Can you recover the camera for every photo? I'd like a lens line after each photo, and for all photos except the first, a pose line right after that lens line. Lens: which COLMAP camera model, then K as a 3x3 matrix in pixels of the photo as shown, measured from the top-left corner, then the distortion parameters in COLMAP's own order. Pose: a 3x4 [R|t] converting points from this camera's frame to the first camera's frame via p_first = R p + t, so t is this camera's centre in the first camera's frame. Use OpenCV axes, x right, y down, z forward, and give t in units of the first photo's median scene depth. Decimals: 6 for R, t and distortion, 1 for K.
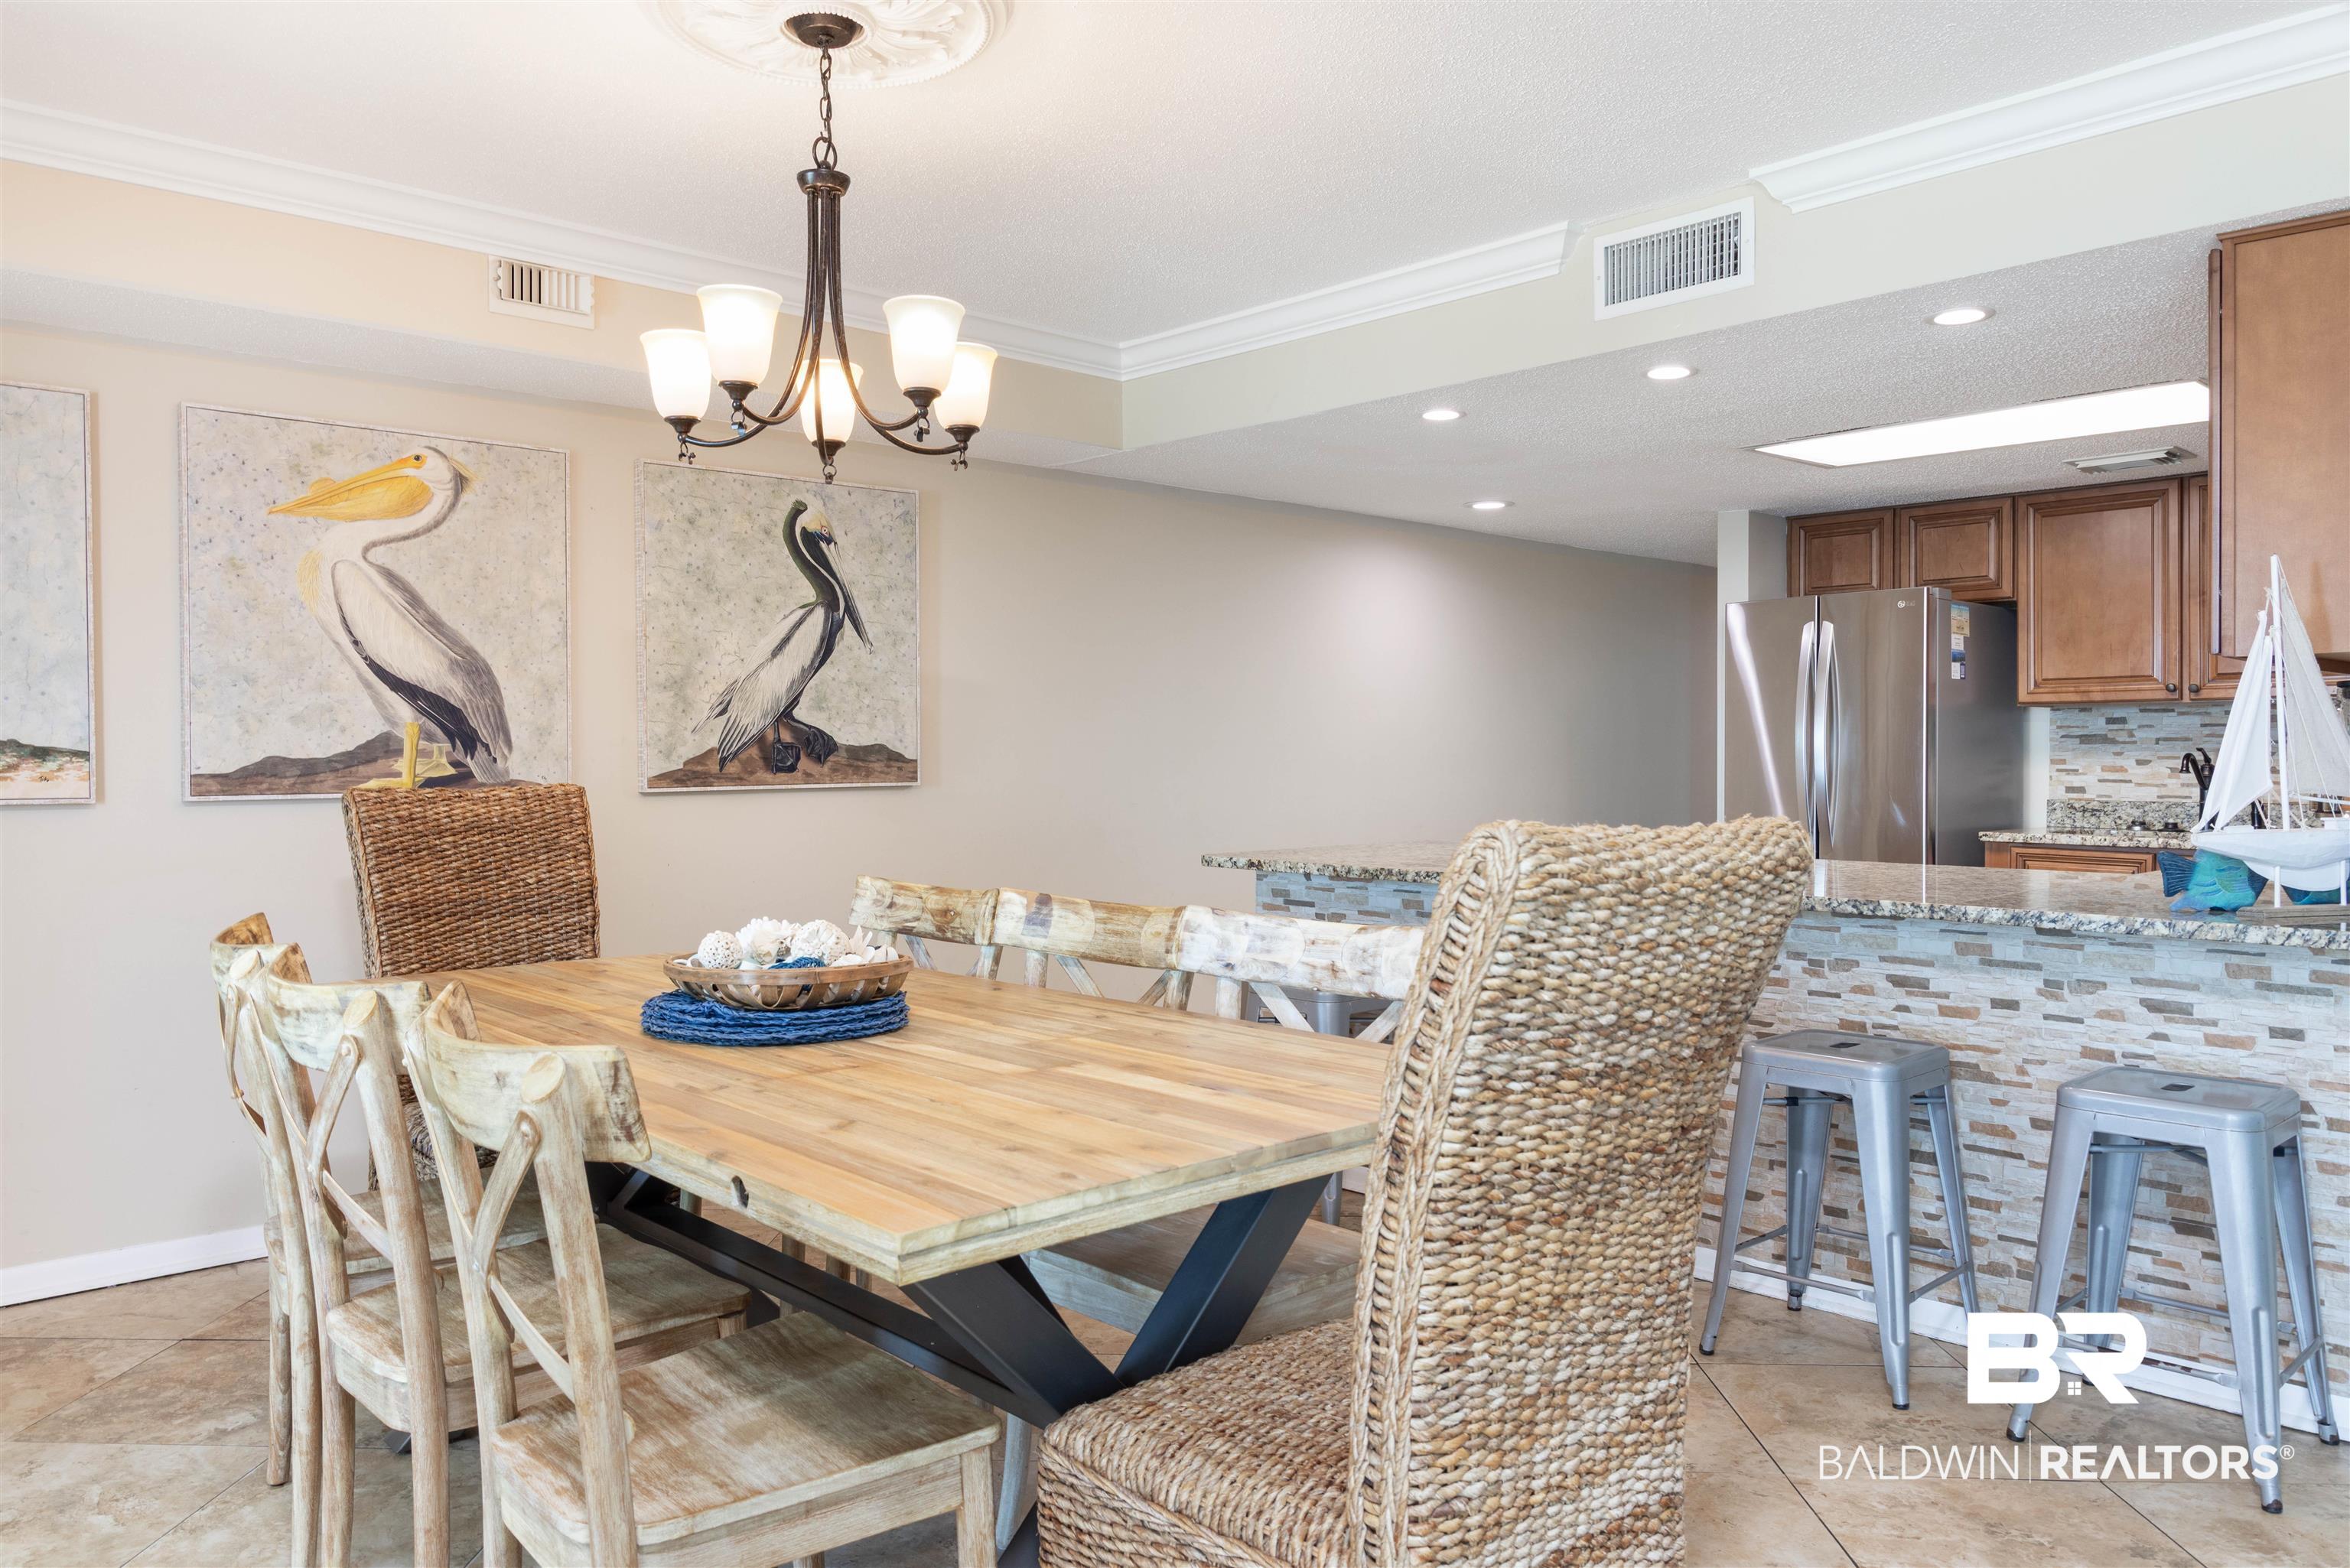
lens RADIAL K [[1661.5, 0, 1154.4], [0, 1661.5, 798.9], [0, 0, 1]] dist [0.007012, -0.012938]
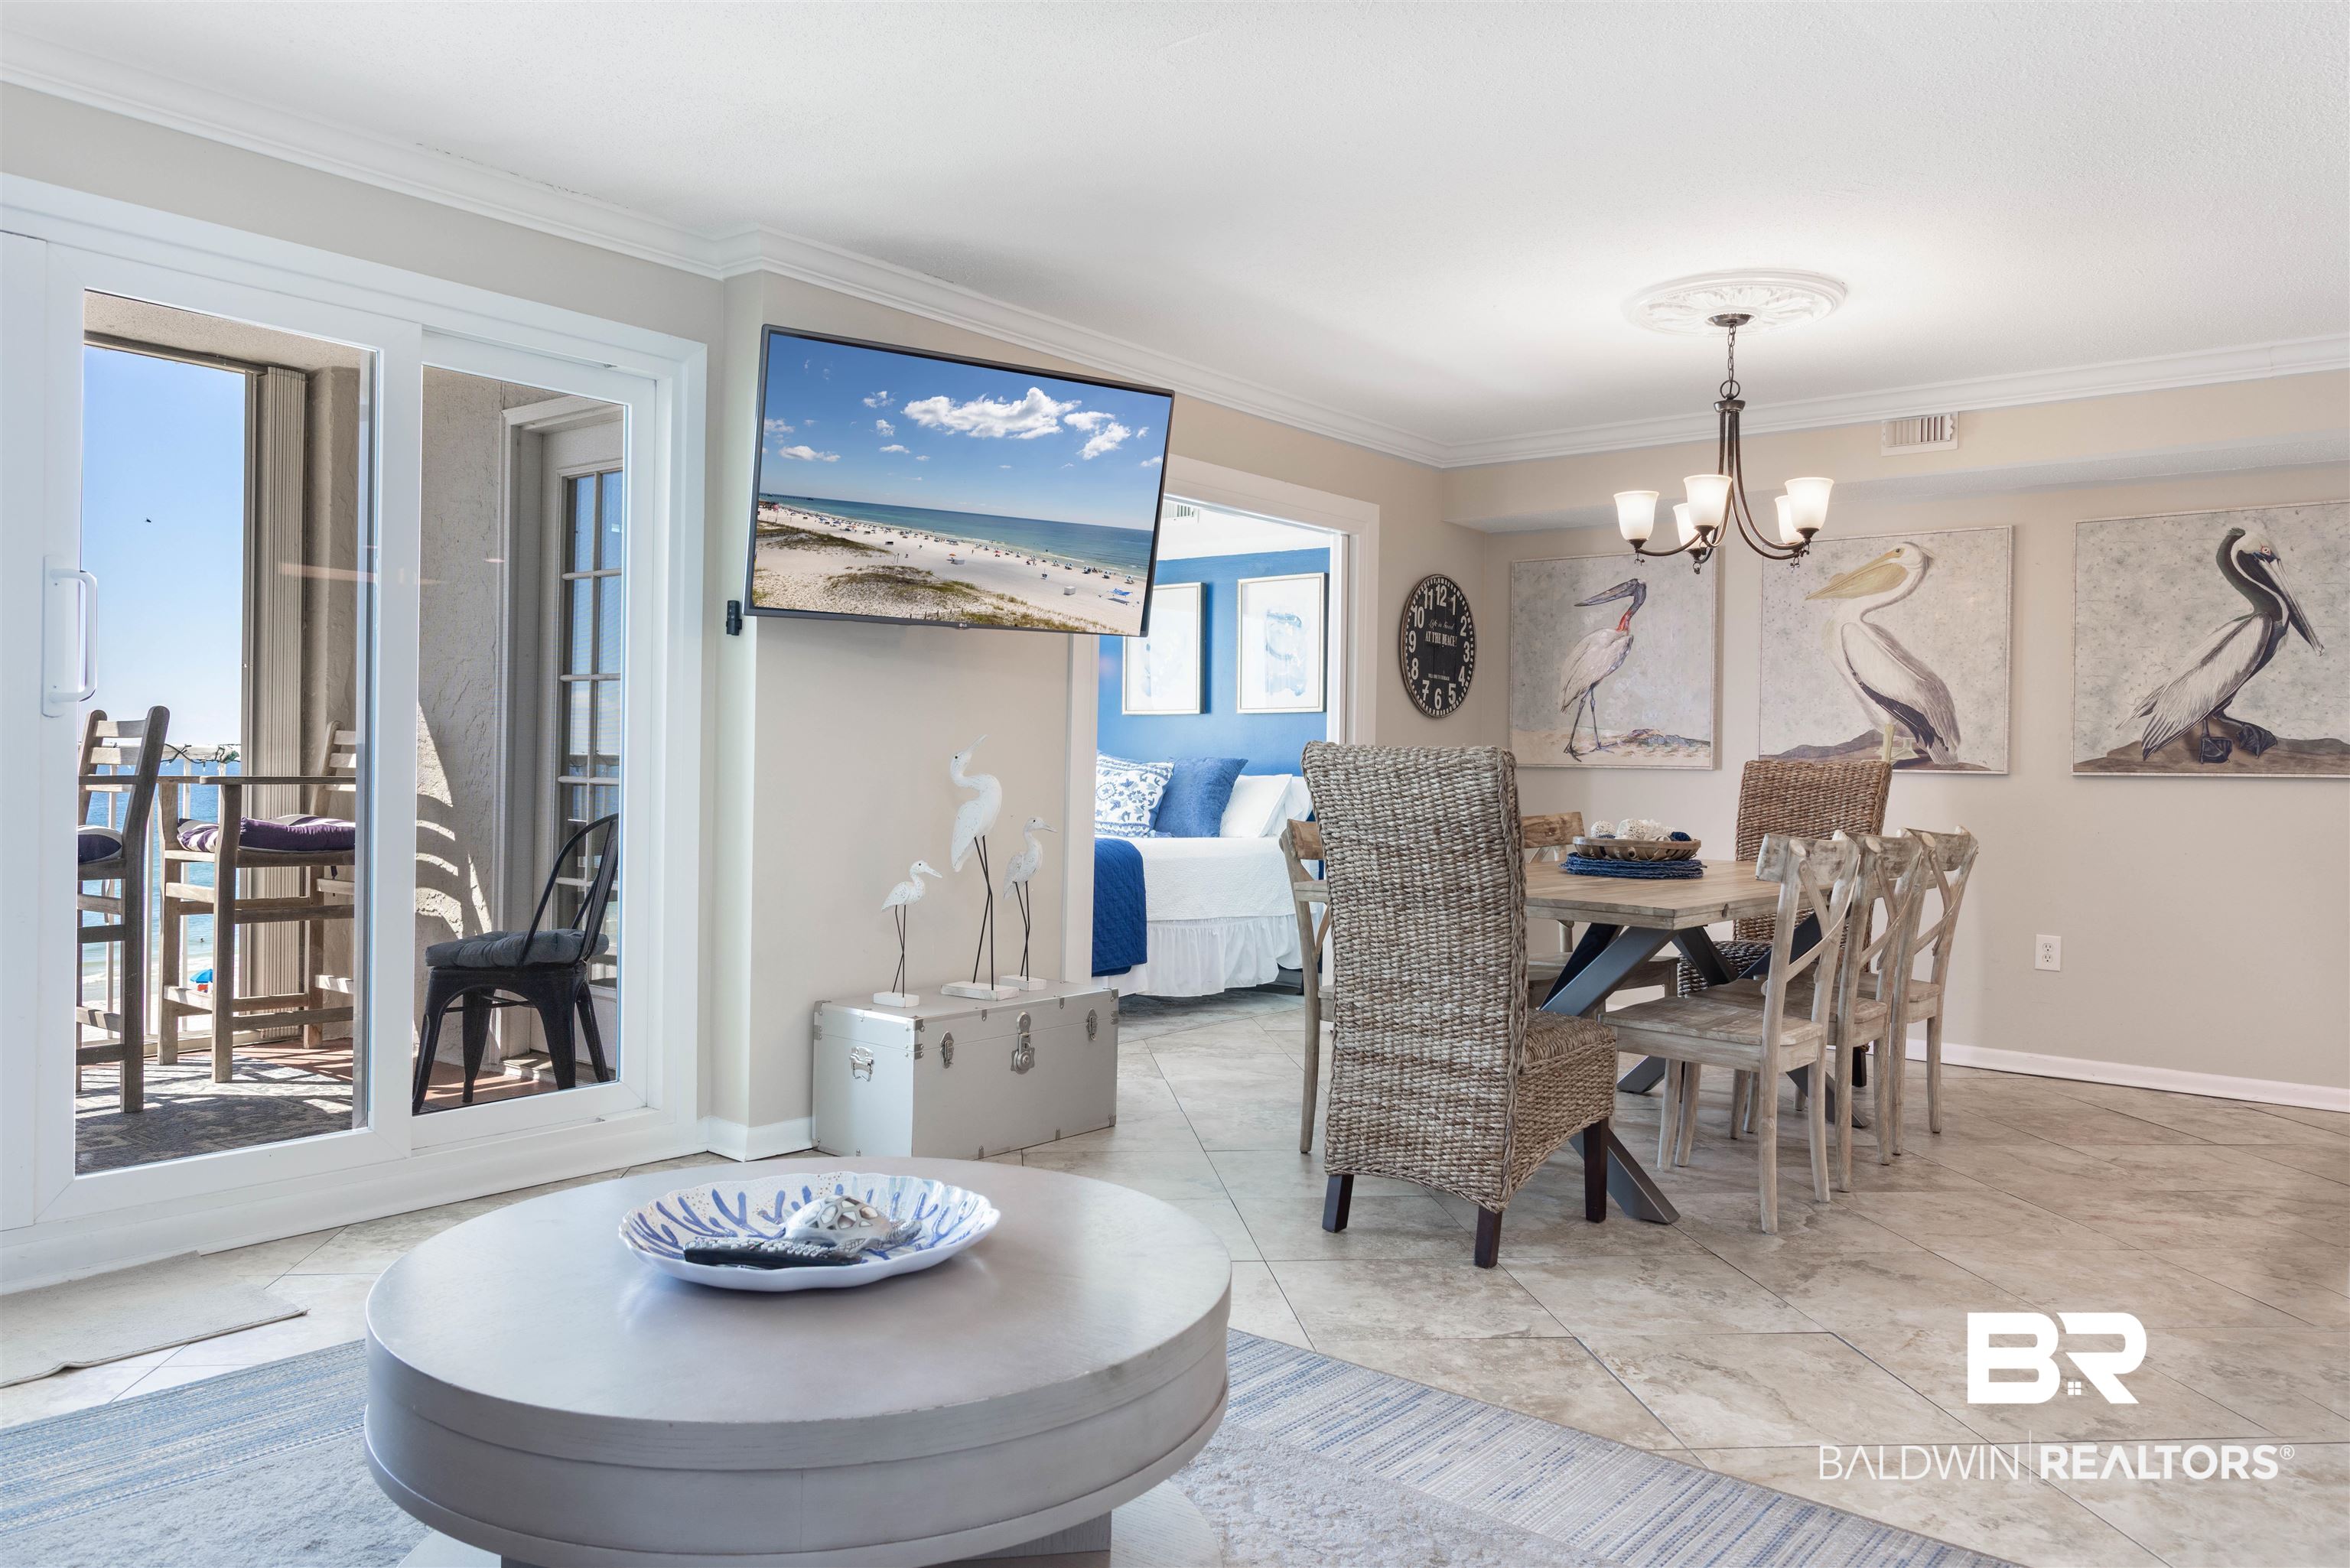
lens RADIAL K [[1661.5, 0, 1158.8], [0, 1661.5, 767.4], [0, 0, 1]] dist [0.007012, -0.012938]
pose [[0.153676, 0.007531, -0.988093, 0.855186], [-0.044467, 0.999011, 0.000698, 0.020465], [0.987120, 0.043831, 0.153859, 0.092073]]
